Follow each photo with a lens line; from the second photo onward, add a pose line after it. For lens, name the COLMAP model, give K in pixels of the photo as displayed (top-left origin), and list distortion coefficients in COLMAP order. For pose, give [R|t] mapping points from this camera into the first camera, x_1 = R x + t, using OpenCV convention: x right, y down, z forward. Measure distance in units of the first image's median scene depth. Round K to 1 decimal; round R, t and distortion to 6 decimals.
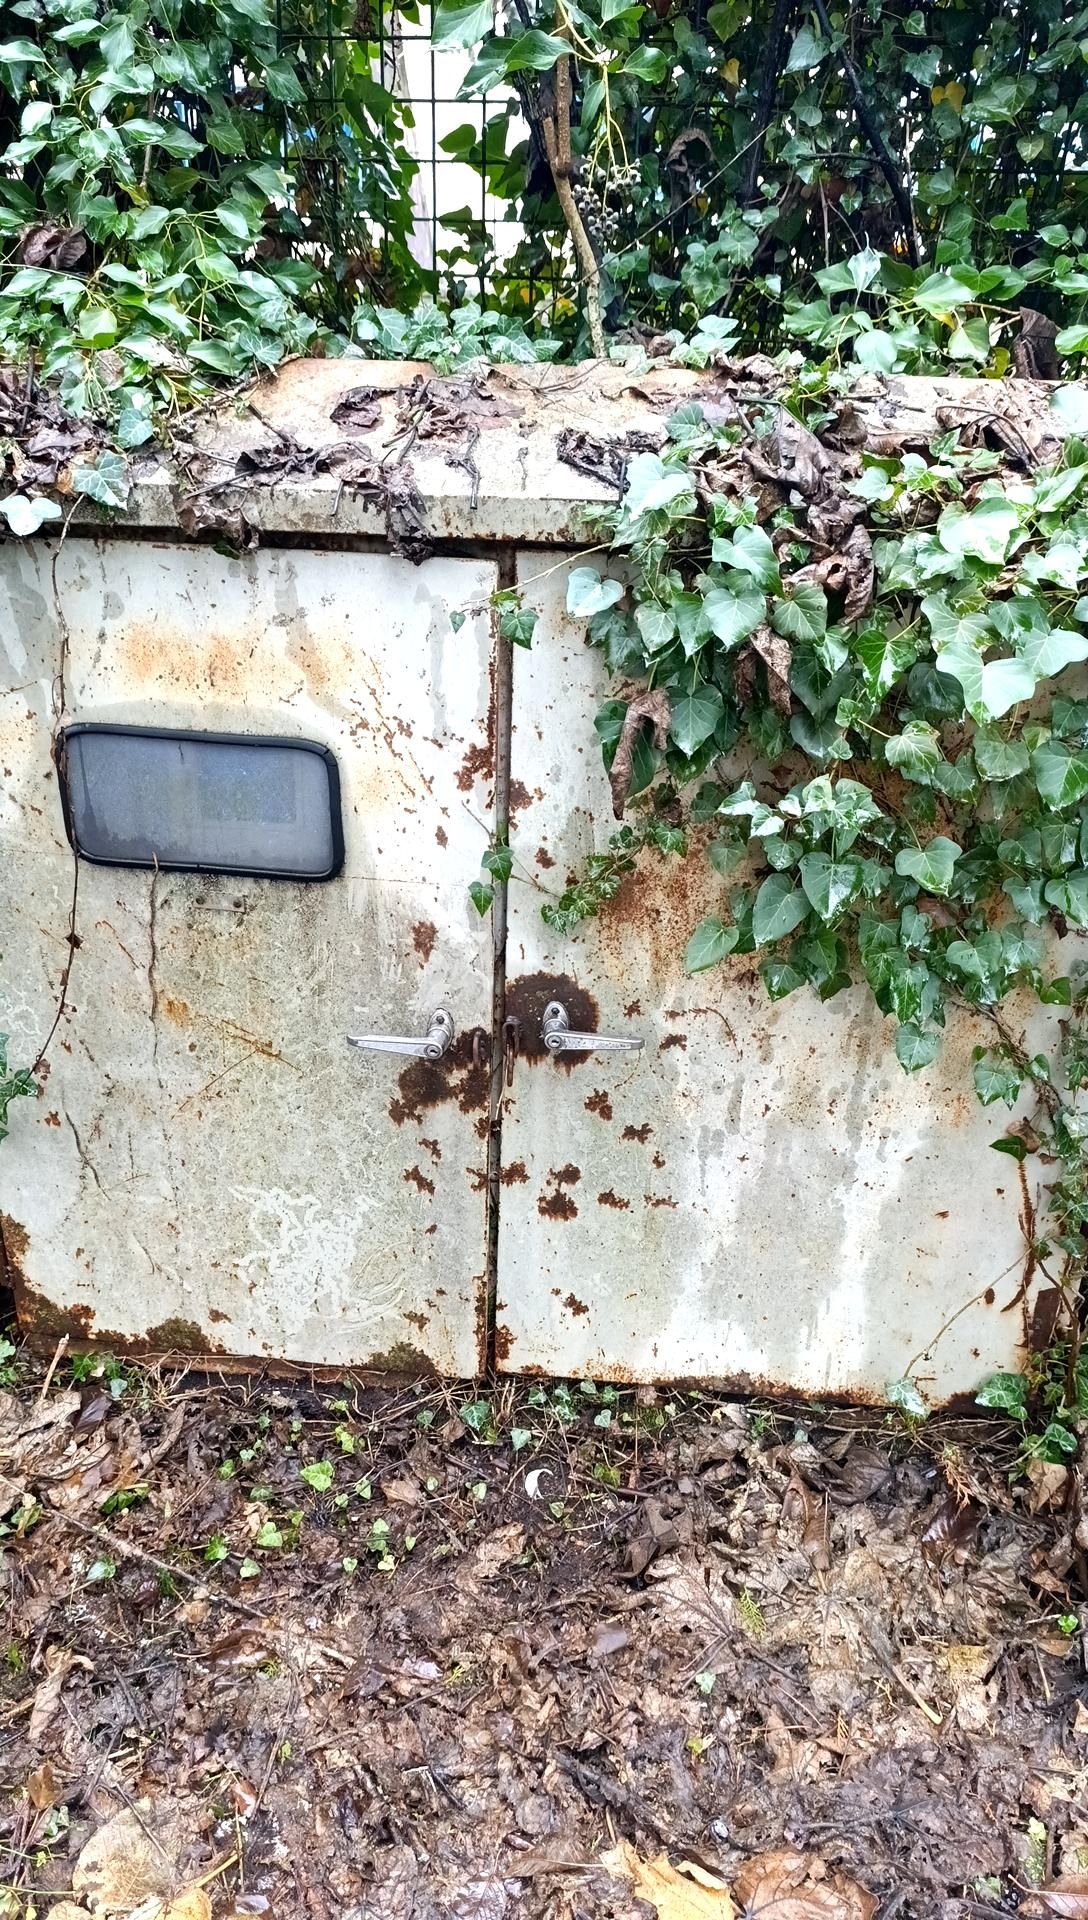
lens RADIAL K [[1314.8, 0, 544.0], [0, 1314.8, 960.0], [0, 0, 1]] dist [0.034735, -0.046224]
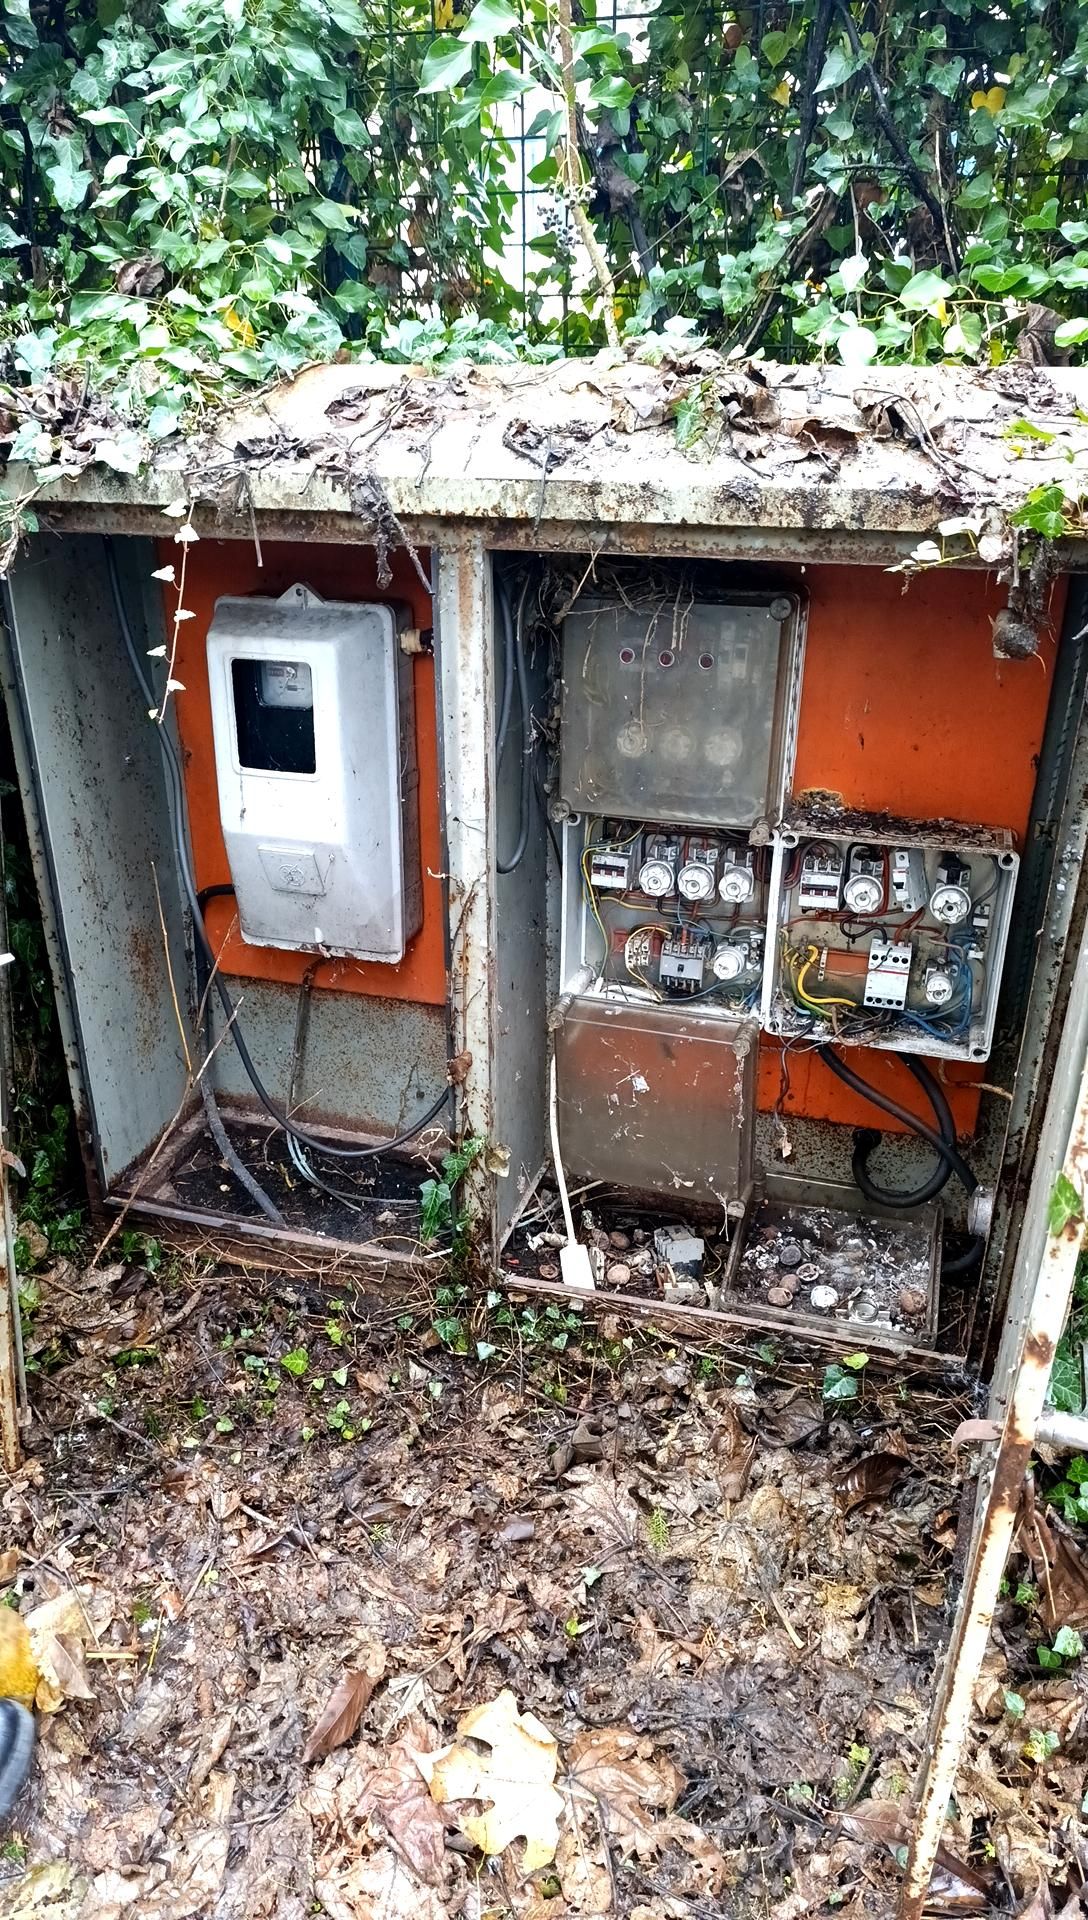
lens RADIAL K [[1314.8, 0, 544.0], [0, 1314.8, 960.0], [0, 0, 1]] dist [0.034735, -0.046224]
pose [[0.977734, 0.066113, -0.199161, 0.258246], [-0.070466, 0.997404, -0.014837, 0.063013], [0.197663, 0.028541, 0.979854, -0.072208]]
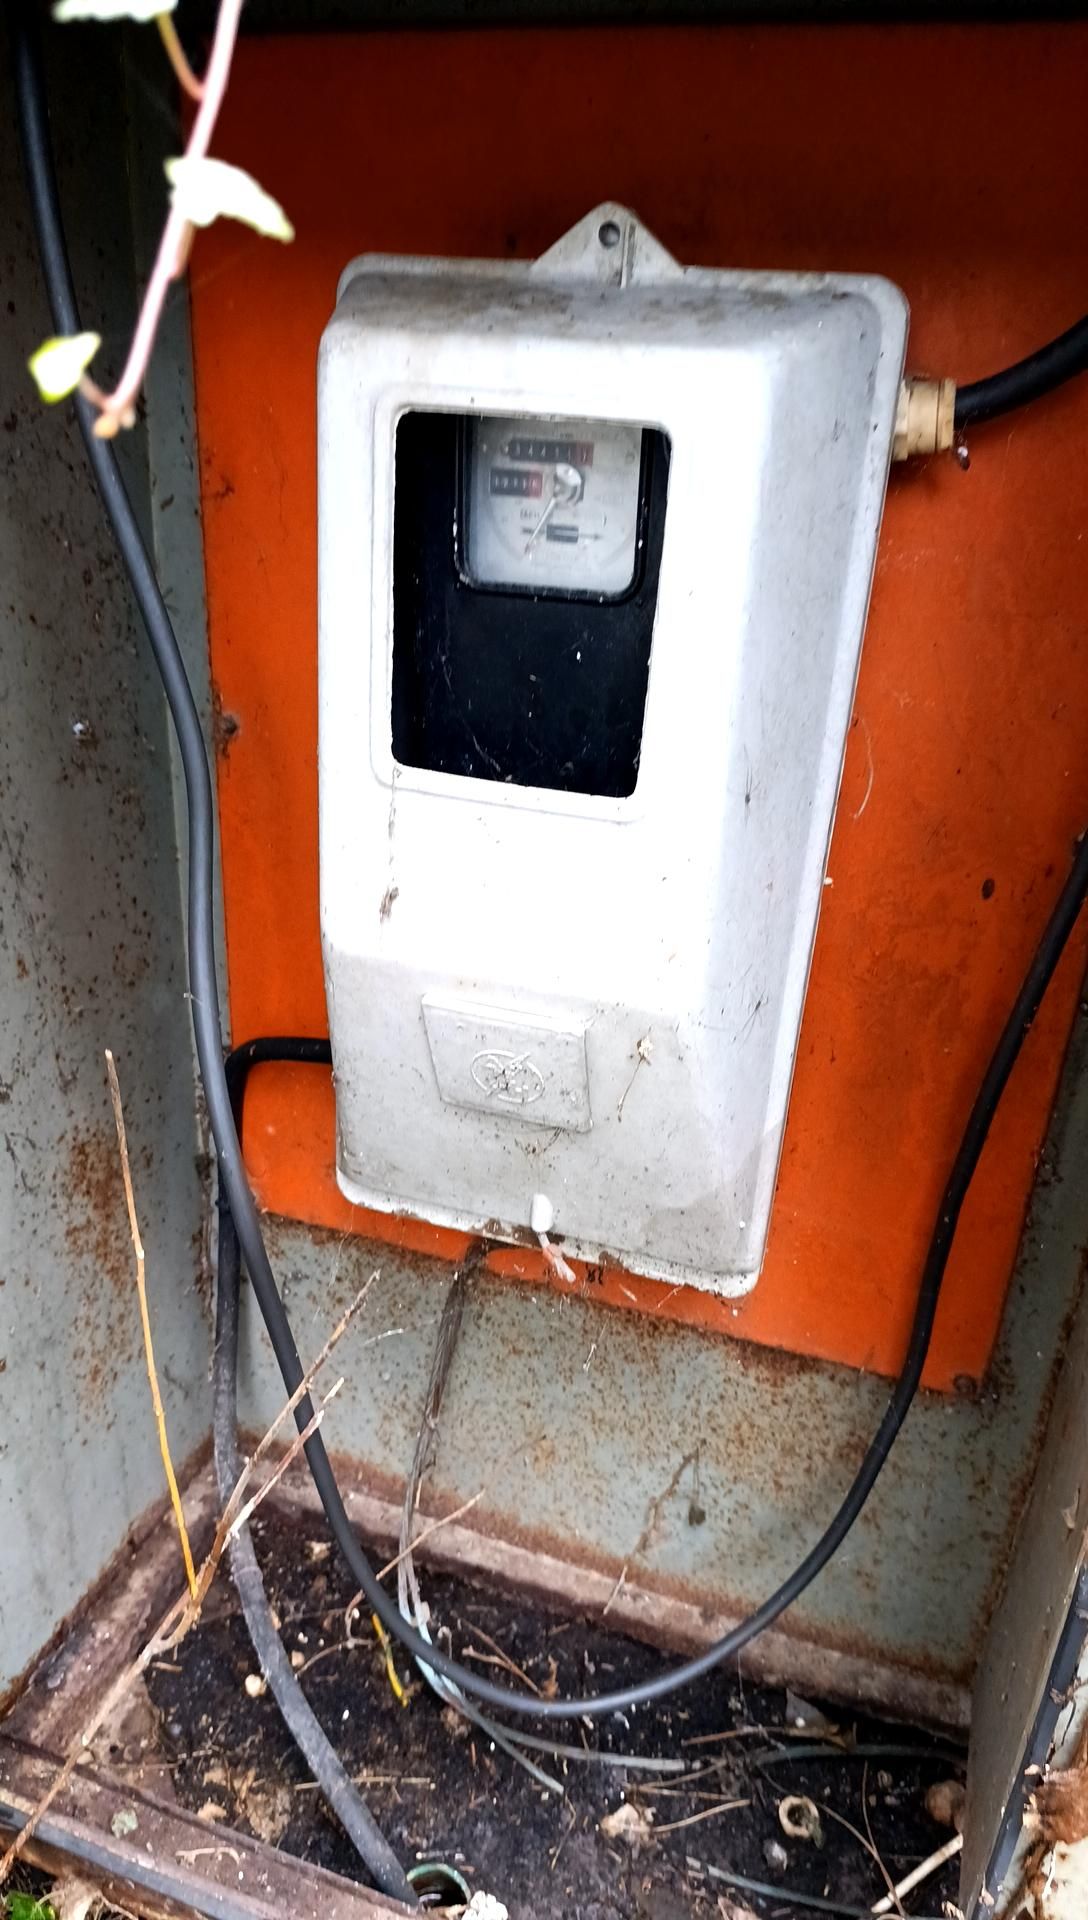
lens RADIAL K [[1314.8, 0, 544.0], [0, 1314.8, 960.0], [0, 0, 1]] dist [0.034735, -0.046224]
pose [[0.971207, 0.117287, -0.207365, -0.101521], [-0.124183, 0.992047, -0.020508, -0.041761], [0.203311, 0.045668, 0.978049, 0.614876]]
